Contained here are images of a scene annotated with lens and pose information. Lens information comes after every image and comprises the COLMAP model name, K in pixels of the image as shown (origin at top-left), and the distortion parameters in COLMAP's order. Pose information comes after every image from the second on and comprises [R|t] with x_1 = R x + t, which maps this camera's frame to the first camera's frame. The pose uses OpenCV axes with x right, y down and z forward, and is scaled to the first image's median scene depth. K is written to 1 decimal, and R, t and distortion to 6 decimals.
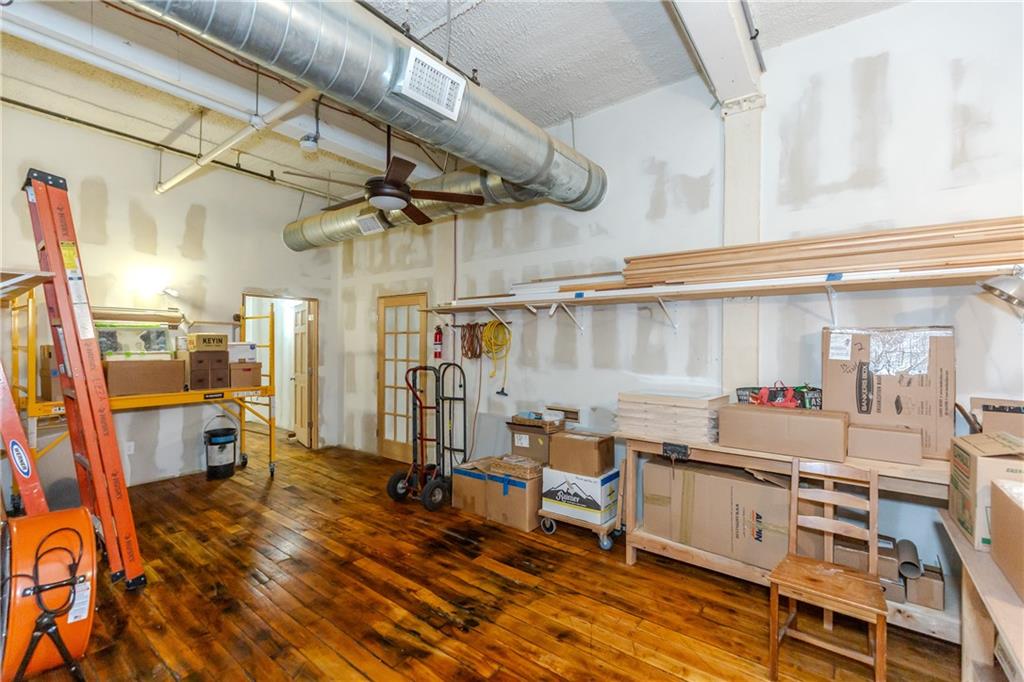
lens RADIAL K [[455.1, 0, 513.3], [0, 455.1, 344.2], [0, 0, 1]] dist [0.000827, -0.000230]
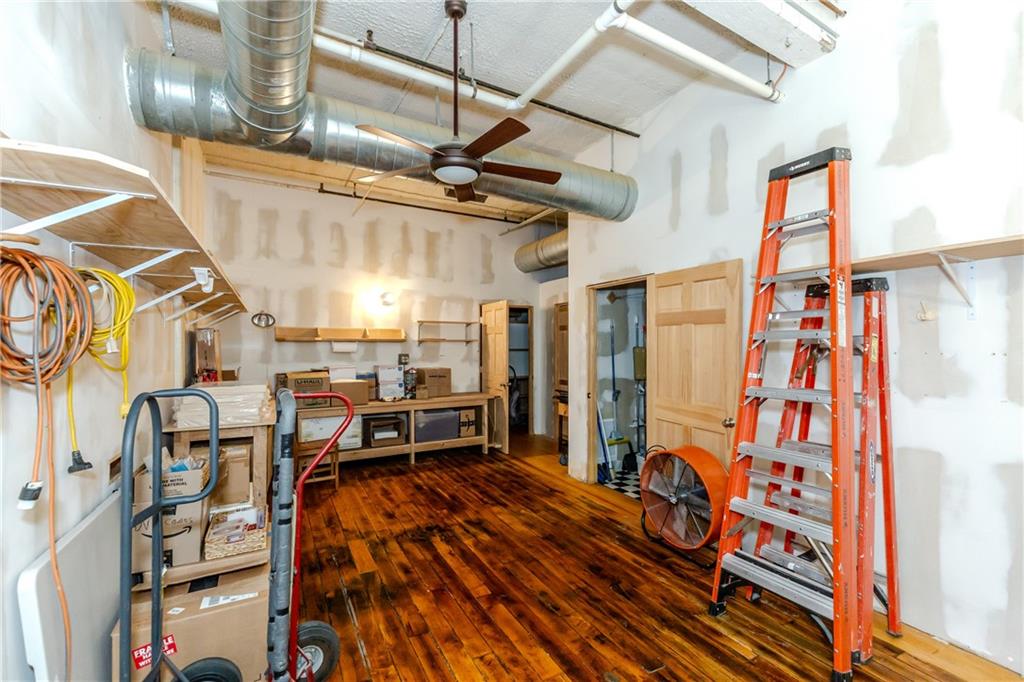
lens RADIAL K [[455.1, 0, 513.3], [0, 455.1, 344.2], [0, 0, 1]] dist [0.000827, -0.000230]
pose [[-0.917158, -0.005362, 0.398487, -0.802827], [-0.005793, 0.999983, 0.000123, 0.009844], [-0.398481, -0.002195, -0.917174, 1.948947]]
